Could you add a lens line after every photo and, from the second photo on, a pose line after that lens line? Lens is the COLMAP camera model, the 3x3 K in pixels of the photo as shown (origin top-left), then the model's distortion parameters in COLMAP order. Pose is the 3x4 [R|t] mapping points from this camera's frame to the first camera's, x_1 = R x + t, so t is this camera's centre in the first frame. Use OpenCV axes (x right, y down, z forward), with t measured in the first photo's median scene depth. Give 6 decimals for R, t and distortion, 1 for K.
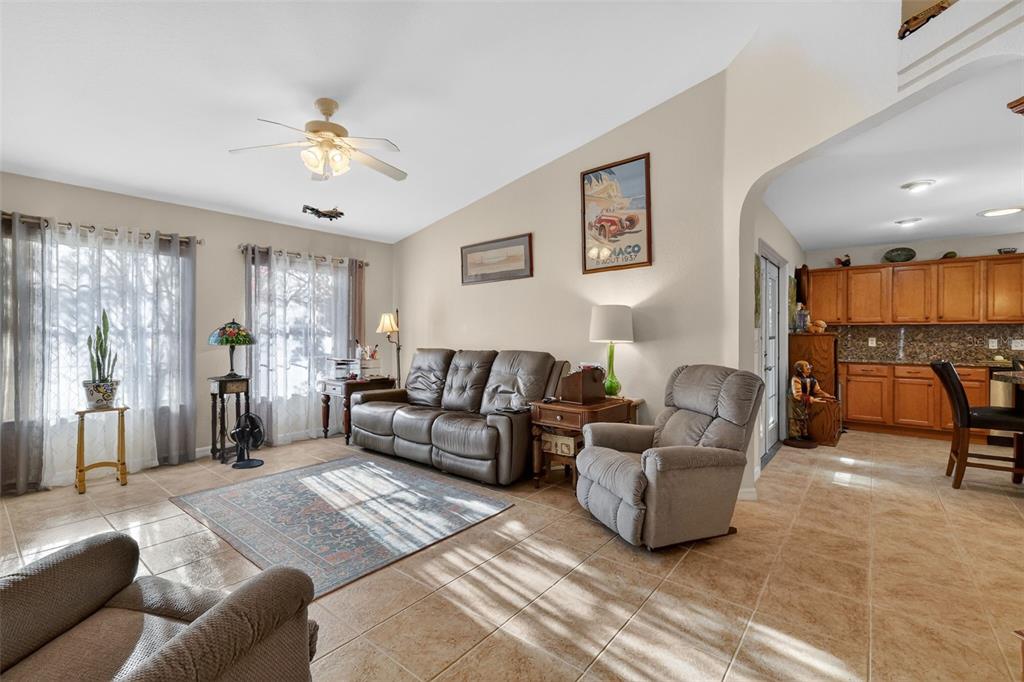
lens RADIAL K [[447.8, 0, 513.2], [0, 447.8, 337.1], [0, 0, 1]] dist [0.000971, 0.000260]
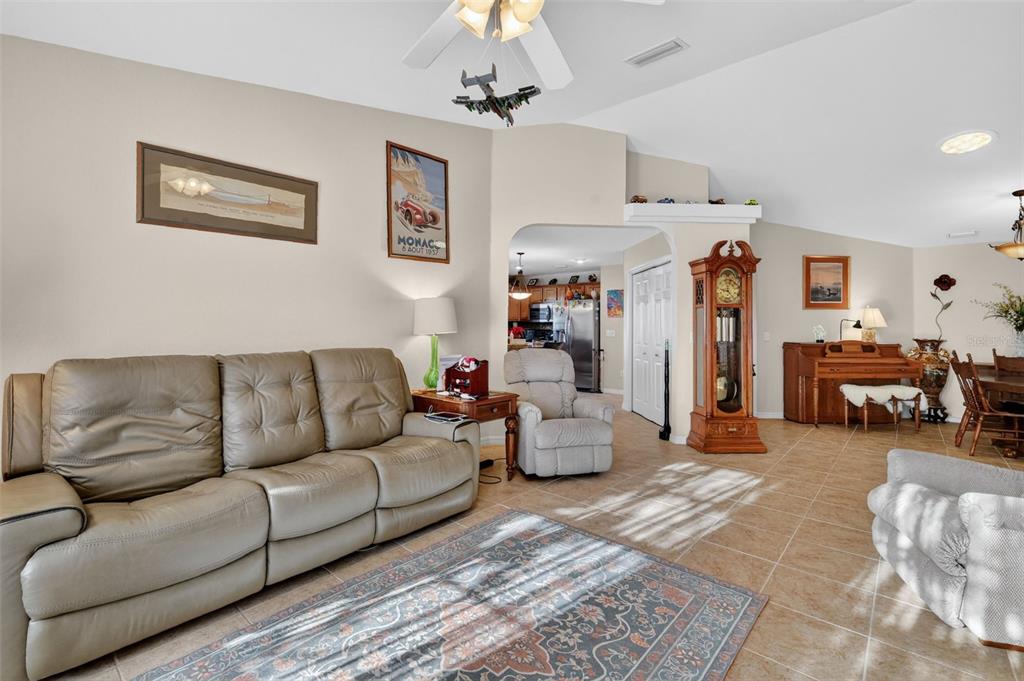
lens RADIAL K [[450.1, 0, 512.6], [0, 450.1, 314.2], [0, 0, 1]] dist [-0.003230, -0.000496]
pose [[0.050564, 0.025459, 0.998396, -0.732044], [-0.002654, 0.999675, -0.025358, -0.007994], [-0.998717, -0.001368, 0.050615, 0.736577]]
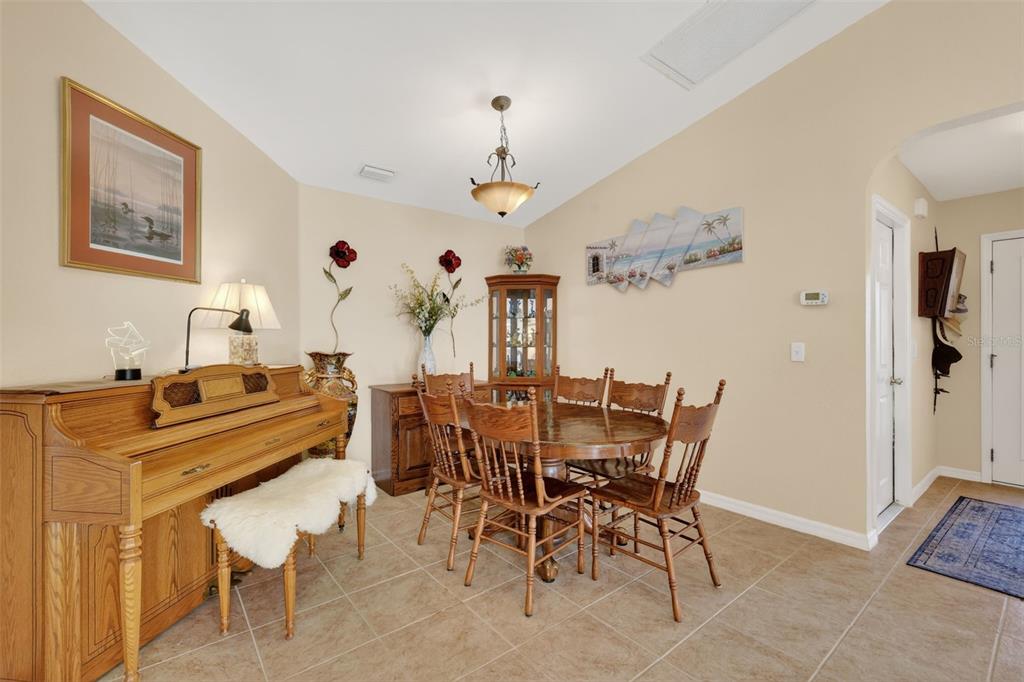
lens RADIAL K [[447.8, 0, 513.2], [0, 447.8, 337.1], [0, 0, 1]] dist [0.000971, 0.000260]
pose [[-0.977615, -0.004246, 0.210357, 0.322560], [-0.002142, 0.999945, 0.010230, -0.001967], [-0.210389, 0.009550, -0.977571, 0.162235]]
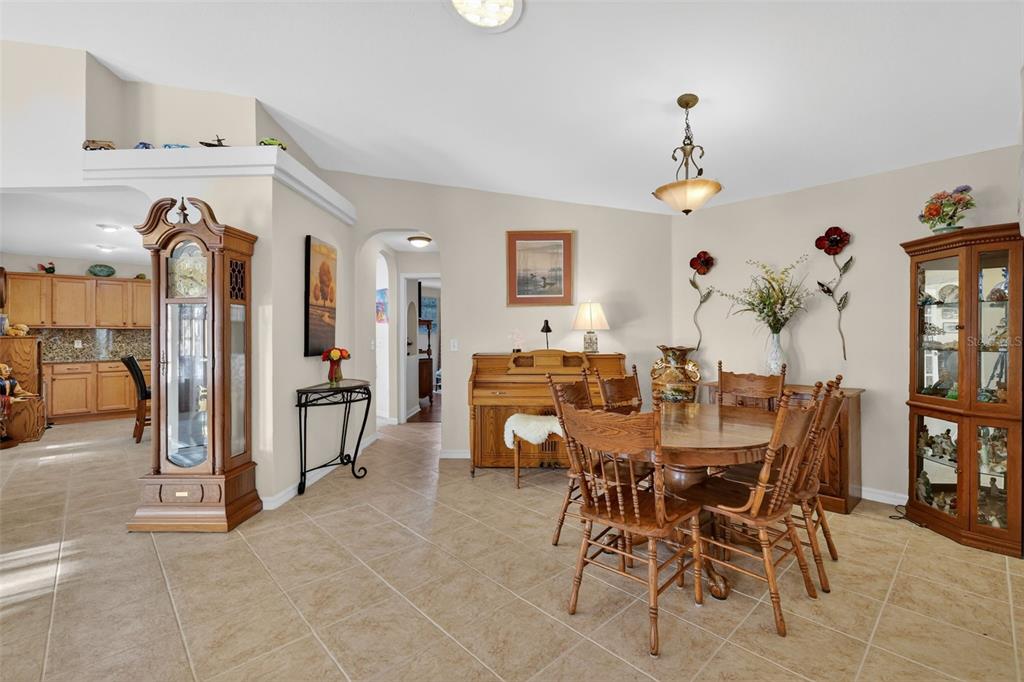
lens RADIAL K [[449.1, 0, 514.4], [0, 449.1, 331.1], [0, 0, 1]] dist [0.001484, 0.000472]
pose [[0.136592, 0.003608, 0.990621, -0.240039], [0.013505, 0.999894, -0.005504, 0.000049], [-0.990535, 0.014130, 0.136528, -0.342812]]
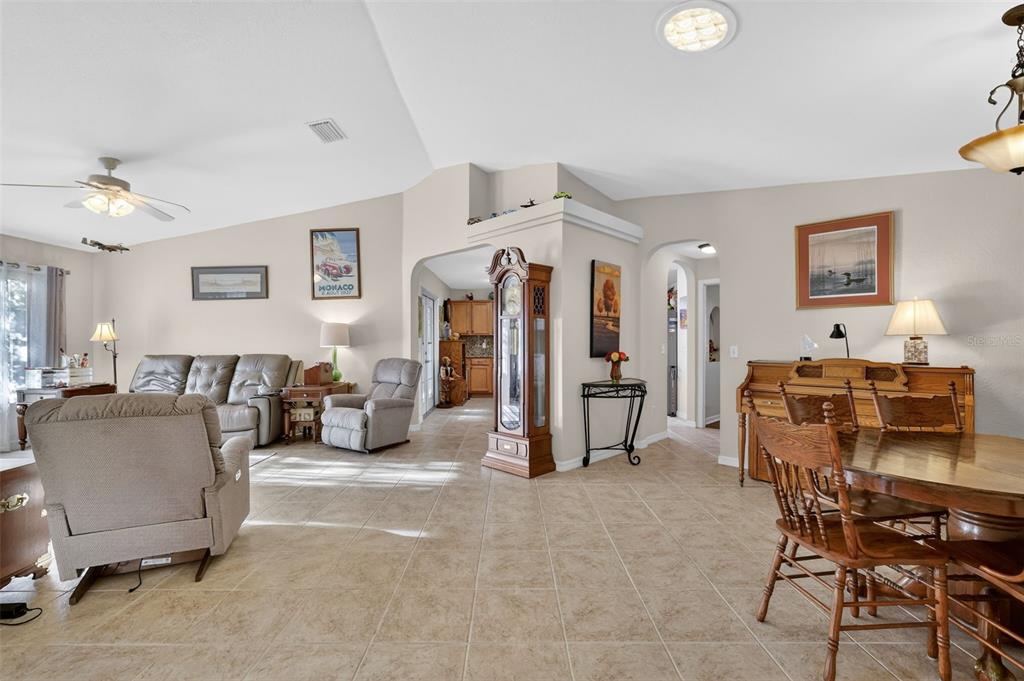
lens RADIAL K [[447.8, 0, 513.2], [0, 447.8, 336.6], [0, 0, 1]] dist [0.000971, 0.000260]
pose [[0.774858, 0.001867, 0.632133, -0.261956], [0.008269, 0.999880, -0.013090, 0.001146], [-0.632082, 0.015370, 0.774749, -0.544301]]
